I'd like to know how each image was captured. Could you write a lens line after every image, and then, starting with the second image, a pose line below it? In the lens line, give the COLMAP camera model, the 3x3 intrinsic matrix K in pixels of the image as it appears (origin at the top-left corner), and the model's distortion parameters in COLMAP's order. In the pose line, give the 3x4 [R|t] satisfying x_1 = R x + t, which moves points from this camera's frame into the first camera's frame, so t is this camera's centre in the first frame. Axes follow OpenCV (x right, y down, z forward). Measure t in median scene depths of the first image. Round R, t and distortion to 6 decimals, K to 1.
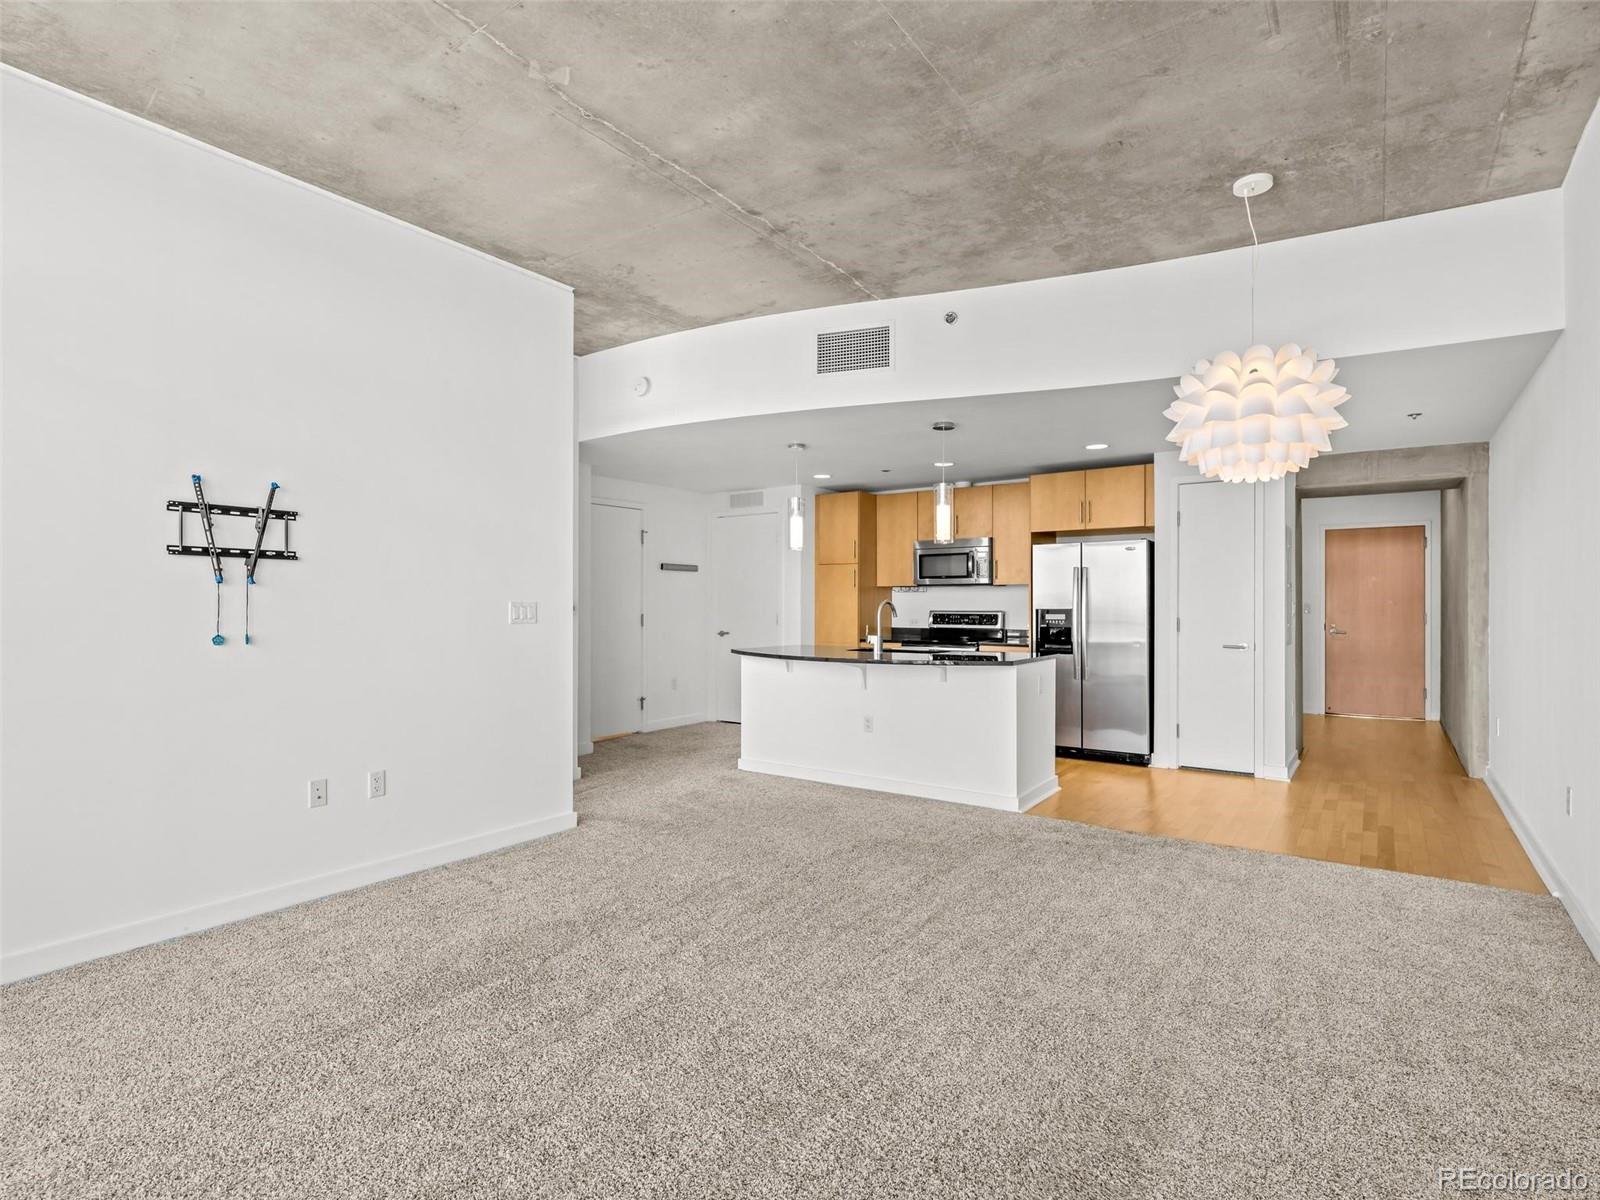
lens RADIAL K [[801.7, 0, 830.0], [0, 801.7, 602.9], [0, 0, 1]] dist [-0.003424, -0.001412]
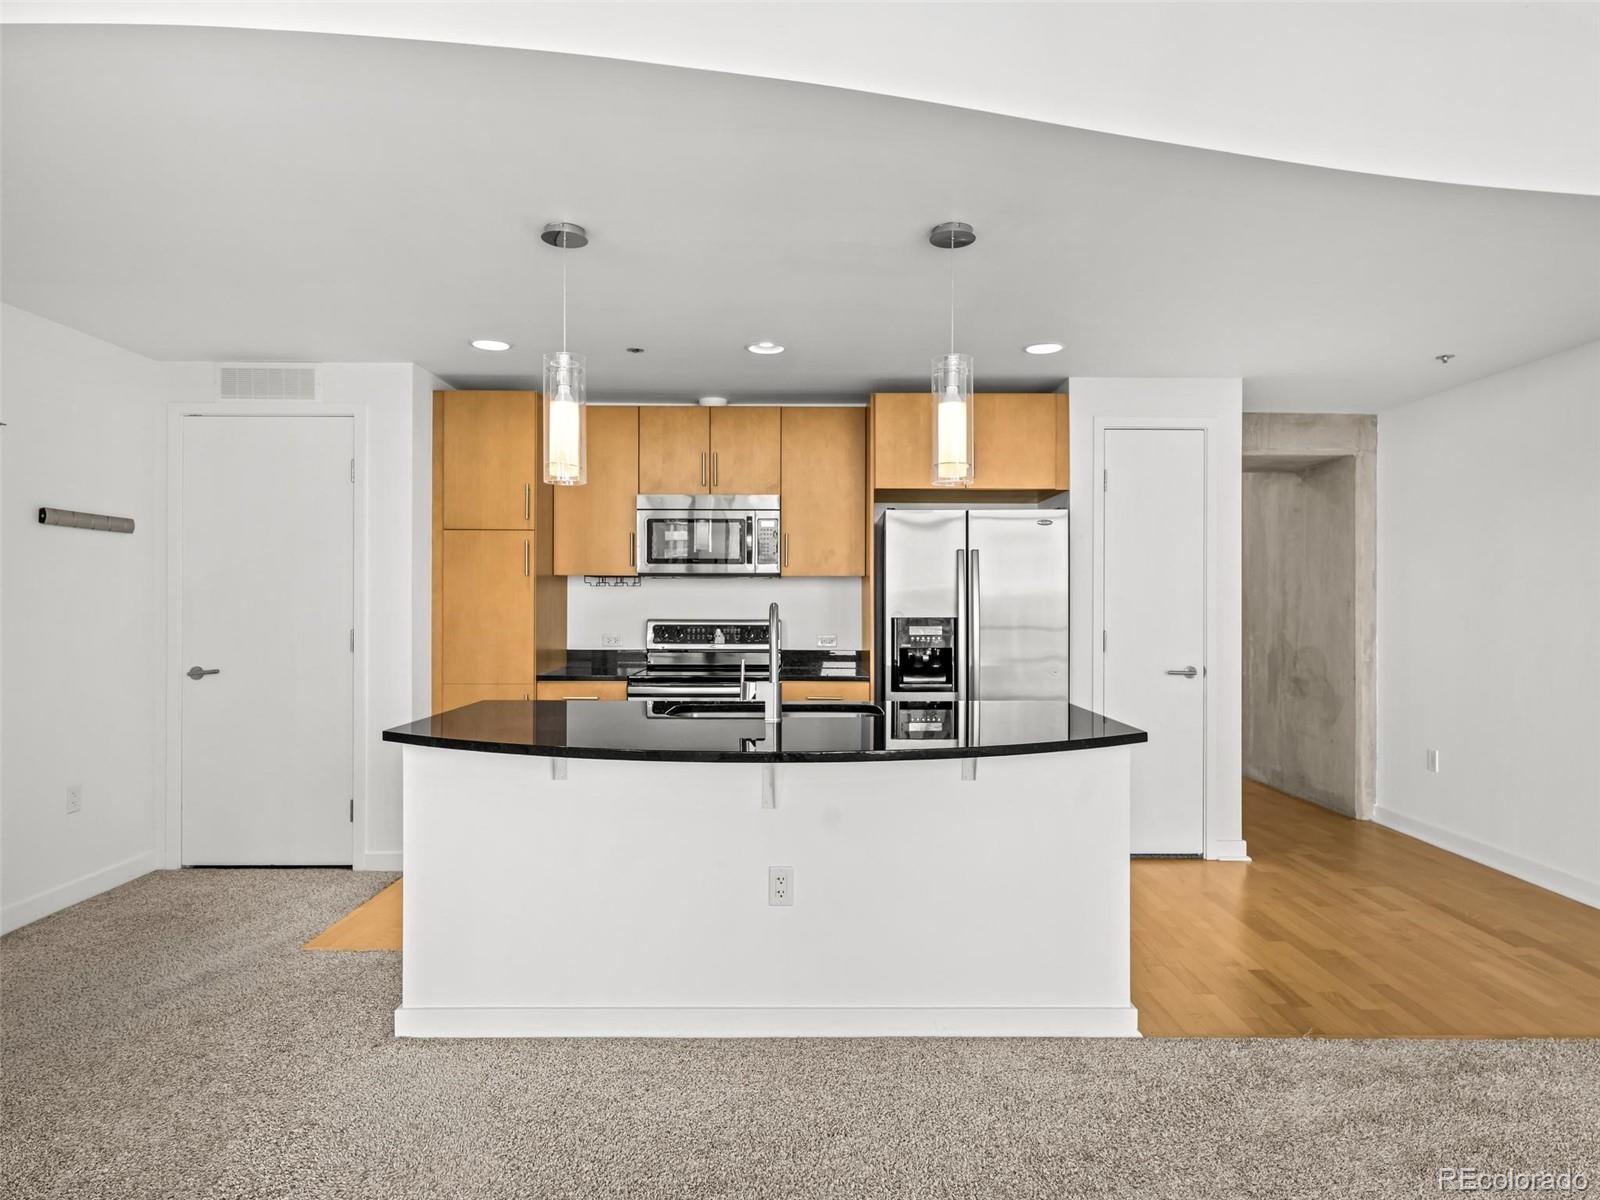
lens RADIAL K [[918.6, 0, 784.1], [0, 918.6, 601.3], [0, 0, 1]] dist [-0.003794, 0.001046]
pose [[0.825070, 0.003824, 0.565018, -0.194605], [-0.003741, 0.999992, -0.001305, -0.003282], [-0.565019, -0.001037, 0.825077, 0.487944]]
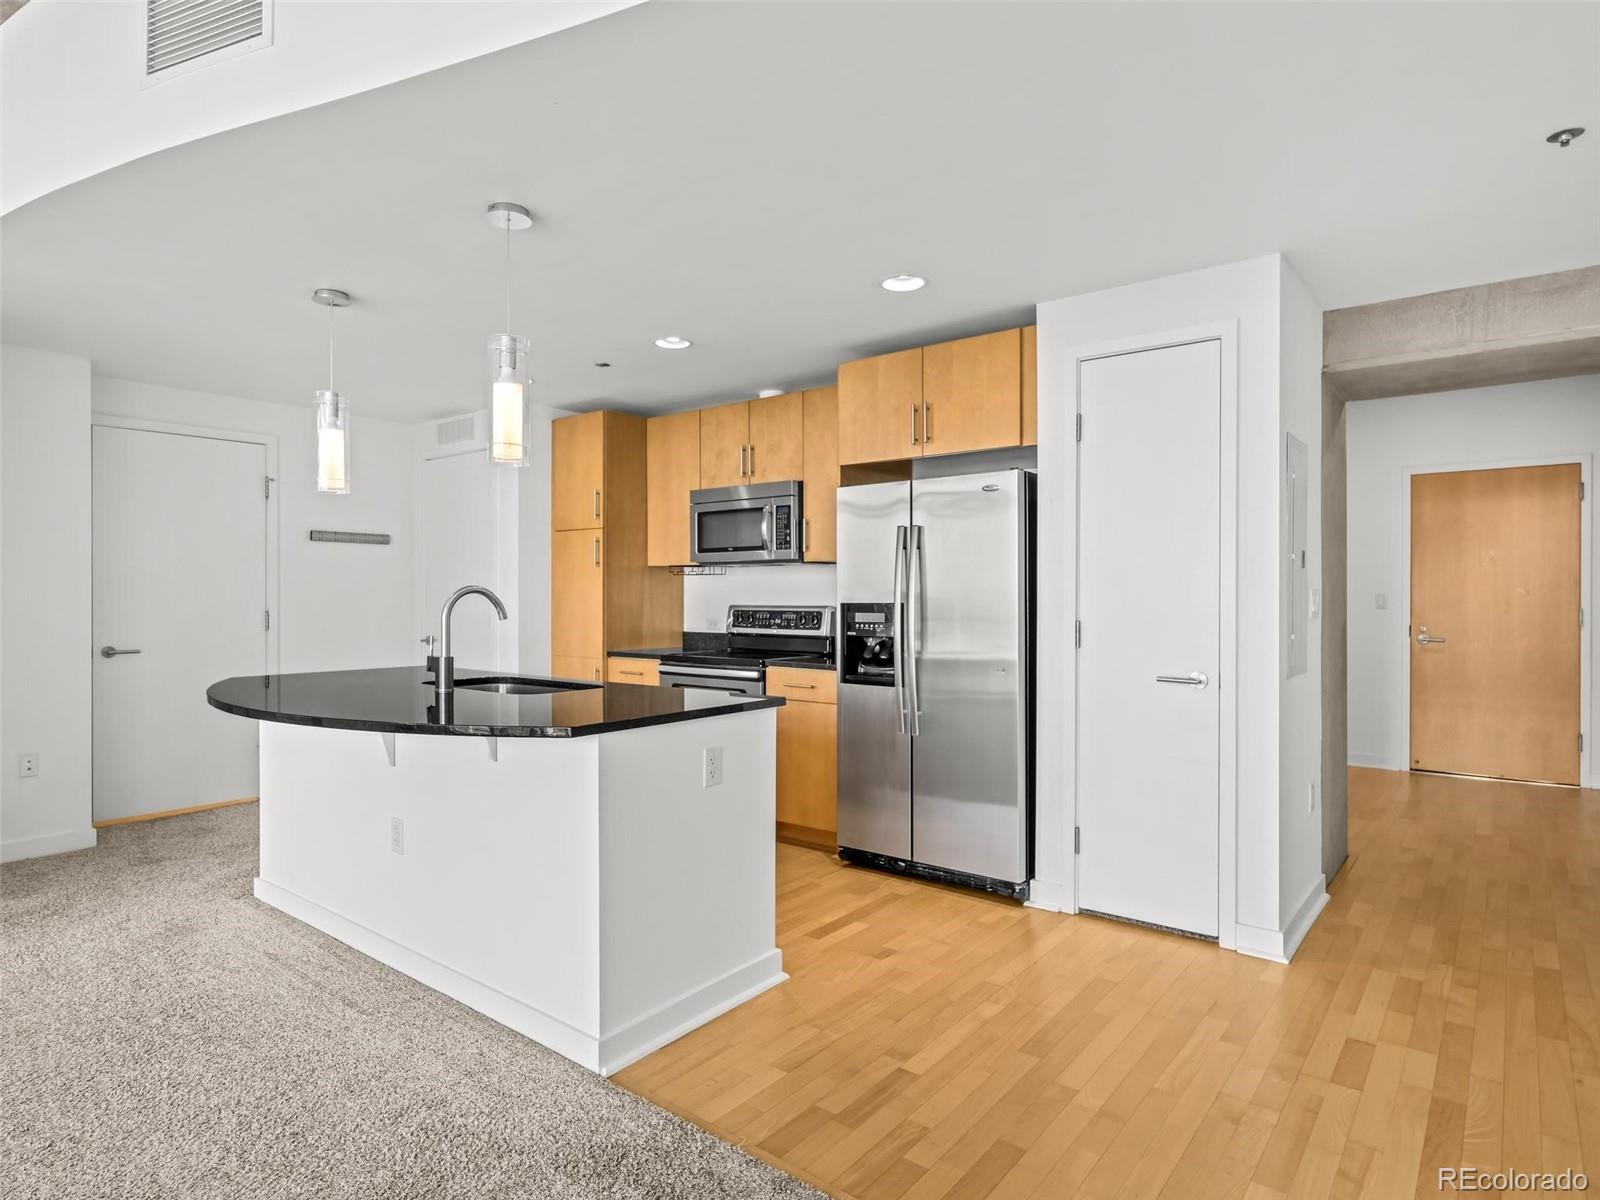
lens RADIAL K [[881.7, 0, 825.3], [0, 881.7, 598.3], [0, 0, 1]] dist [0.001018, 0.001422]
pose [[0.997999, 0.000420, -0.063235, 0.287161], [-0.000095, 0.999987, 0.005155, 0.001131], [0.063236, -0.005139, 0.997985, 0.394609]]
